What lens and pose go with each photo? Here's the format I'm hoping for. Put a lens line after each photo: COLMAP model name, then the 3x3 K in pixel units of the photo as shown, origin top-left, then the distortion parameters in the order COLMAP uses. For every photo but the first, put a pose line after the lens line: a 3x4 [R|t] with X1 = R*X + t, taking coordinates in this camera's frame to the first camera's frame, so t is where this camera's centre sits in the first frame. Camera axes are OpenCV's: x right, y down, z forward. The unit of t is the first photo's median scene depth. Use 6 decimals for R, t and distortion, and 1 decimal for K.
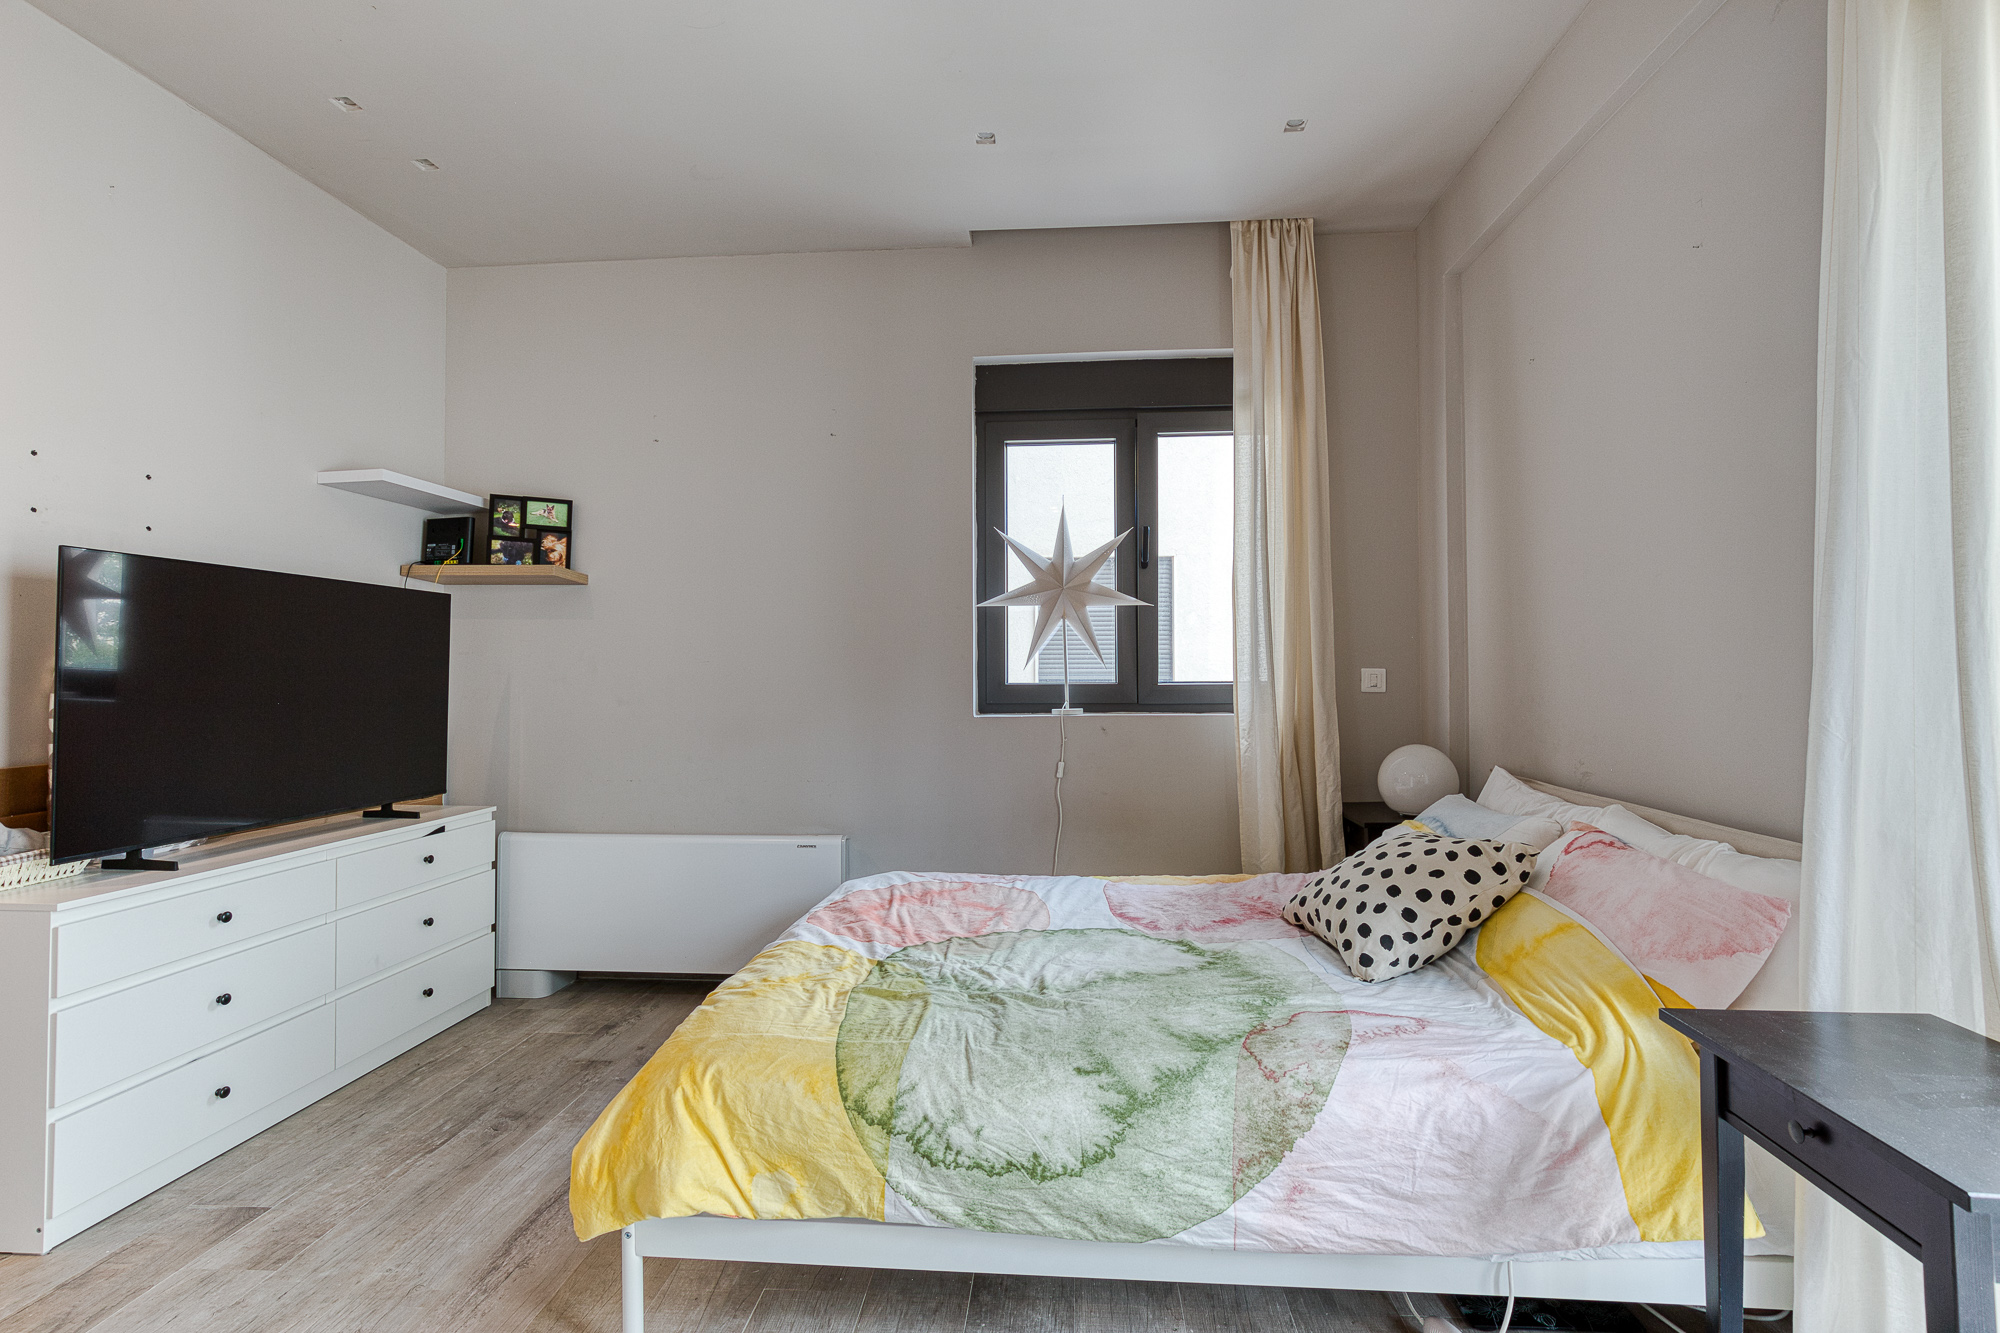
lens RADIAL K [[903.4, 0, 1003.9], [0, 903.4, 658.6], [0, 0, 1]] dist [-0.013019, -0.000196]
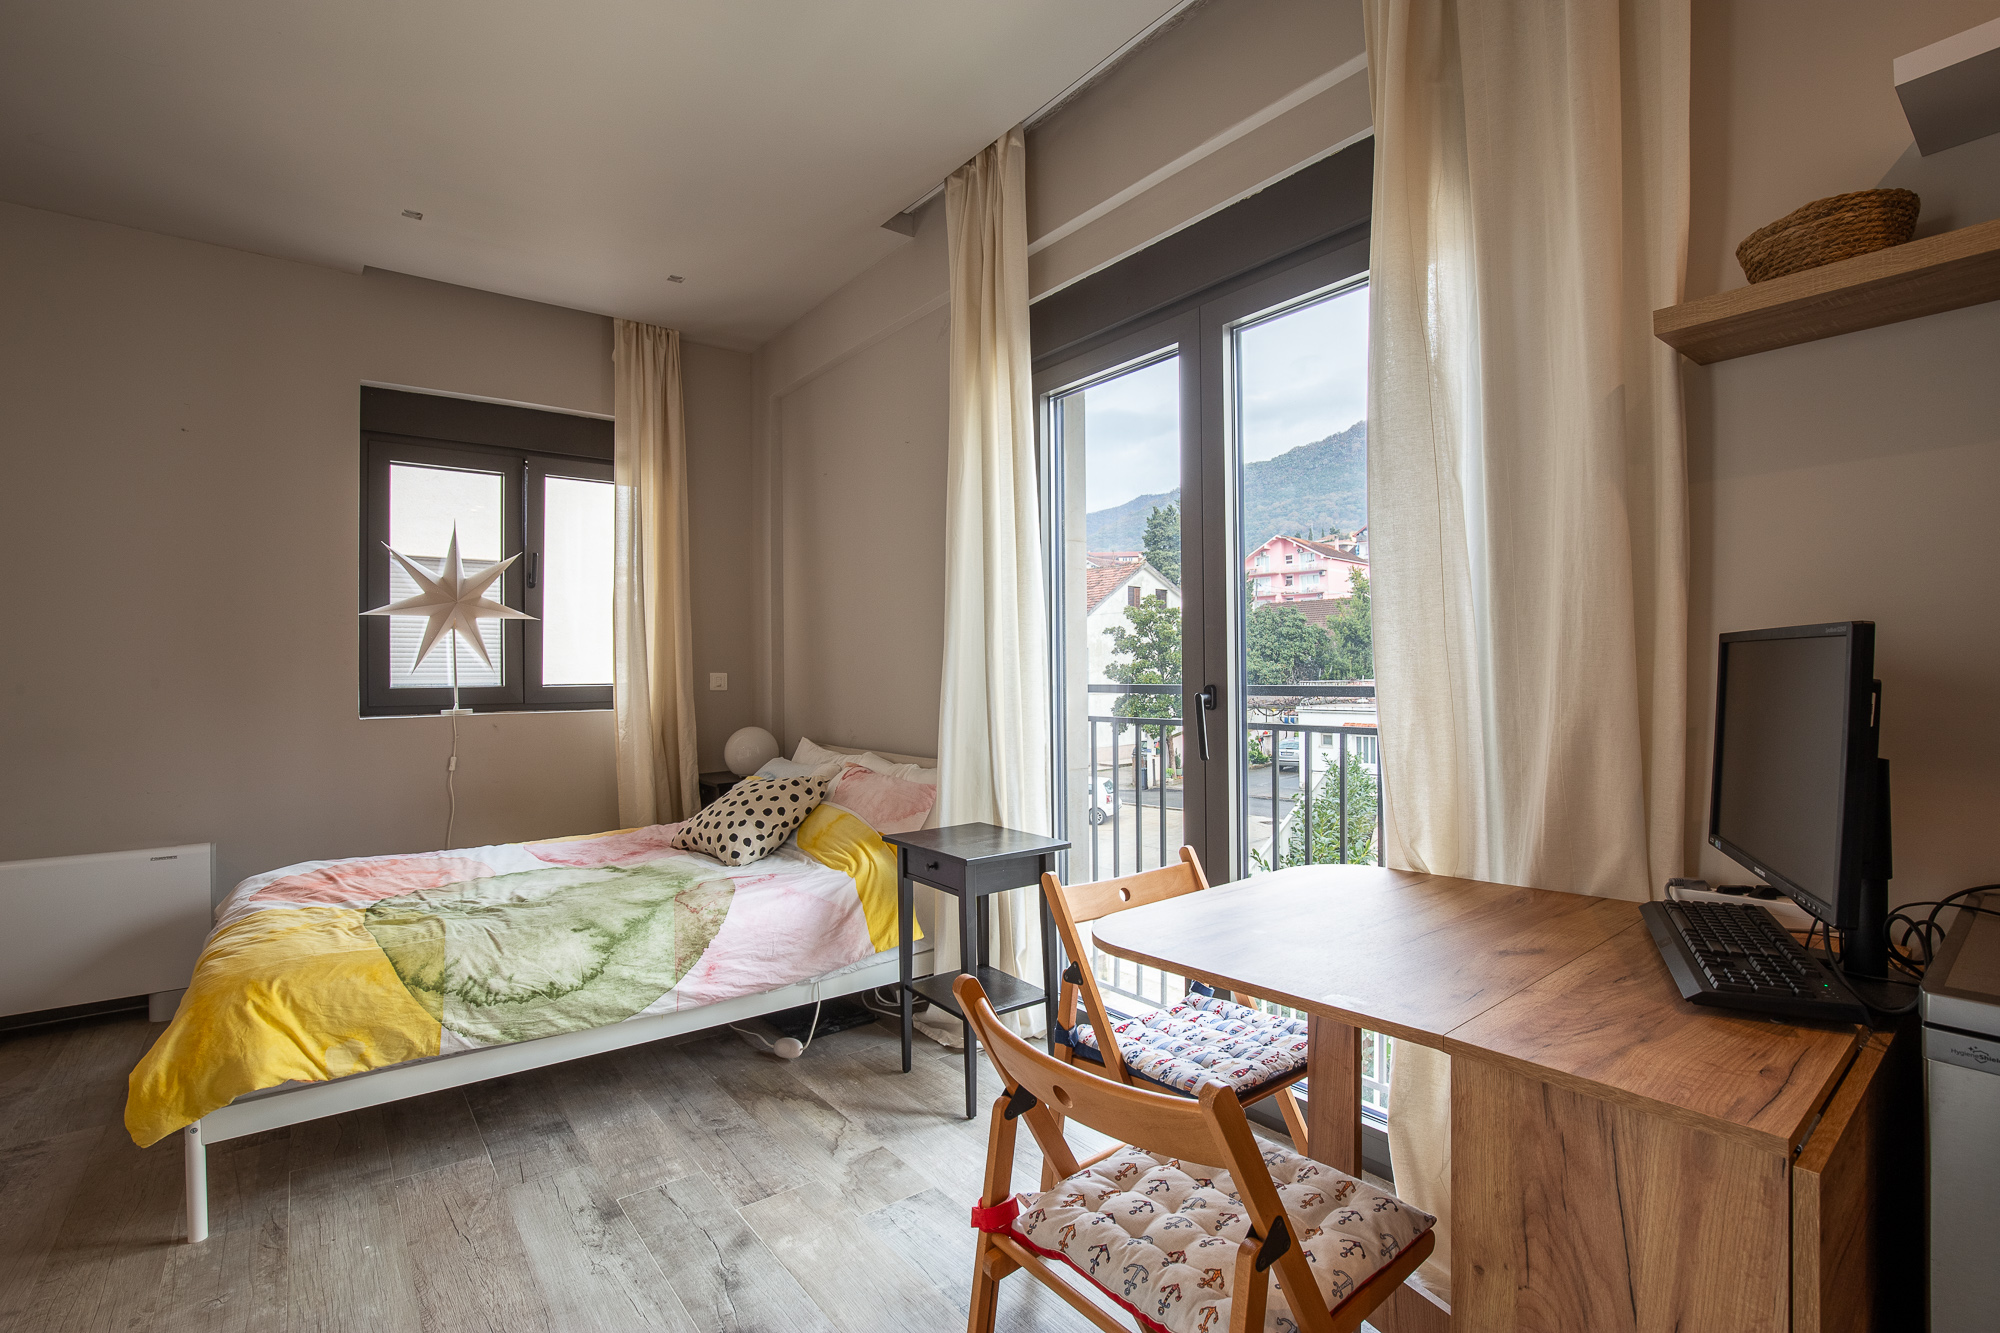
lens RADIAL K [[921.2, 0, 1007.8], [0, 921.2, 673.6], [0, 0, 1]] dist [0.003445, -0.000706]
pose [[0.741763, -0.003166, 0.670655, -0.372476], [-0.005950, 0.999918, 0.011301, -0.011421], [-0.670636, -0.012373, 0.741683, -0.596886]]
